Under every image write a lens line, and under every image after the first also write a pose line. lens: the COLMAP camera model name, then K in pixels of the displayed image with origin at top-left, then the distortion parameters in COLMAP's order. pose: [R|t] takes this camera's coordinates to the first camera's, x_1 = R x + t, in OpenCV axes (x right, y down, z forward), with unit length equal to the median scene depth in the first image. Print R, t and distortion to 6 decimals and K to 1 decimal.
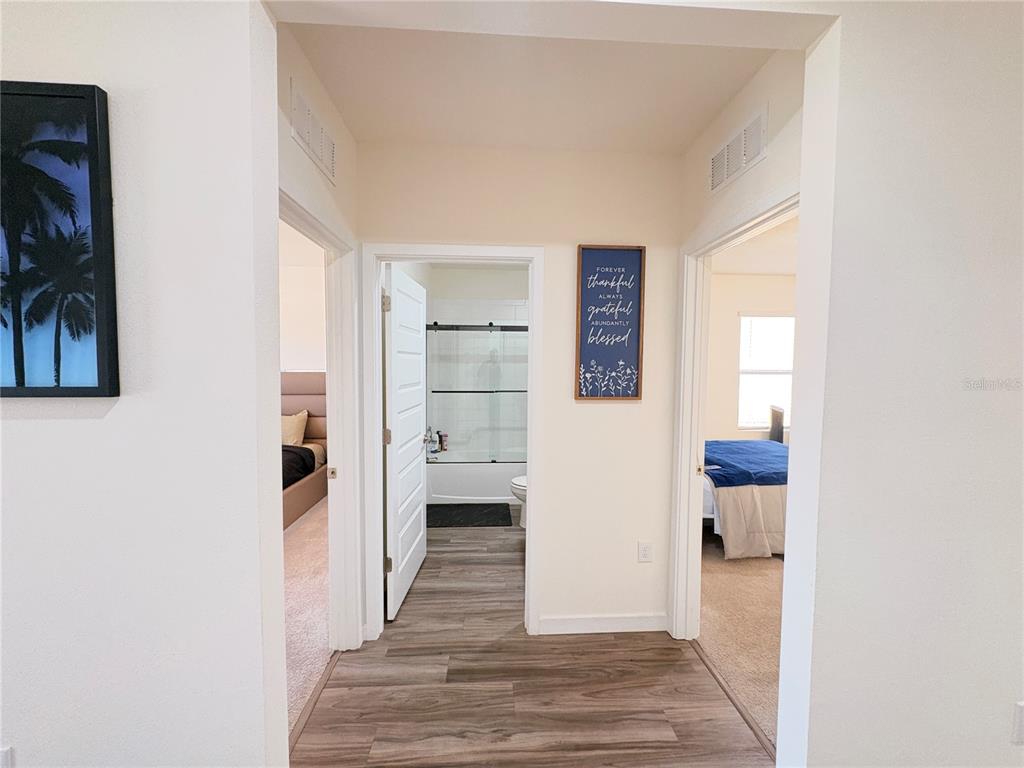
lens RADIAL K [[387.9, 0, 516.6], [0, 387.9, 382.7], [0, 0, 1]] dist [-0.002821, -0.000064]
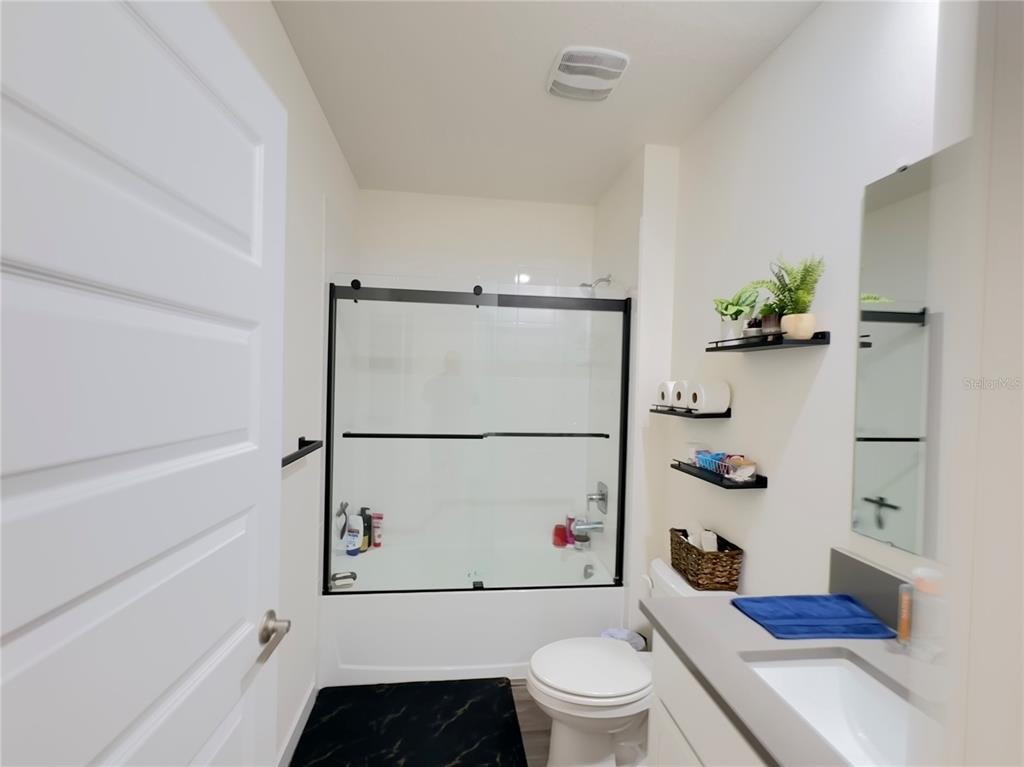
lens RADIAL K [[406.1, 0, 514.2], [0, 406.1, 386.7], [0, 0, 1]] dist [0.000680, -0.000087]
pose [[0.996831, 0.018078, 0.077469, -0.053392], [-0.015709, 0.999393, -0.031080, -0.018748], [-0.077984, 0.029764, 0.996510, 0.468772]]
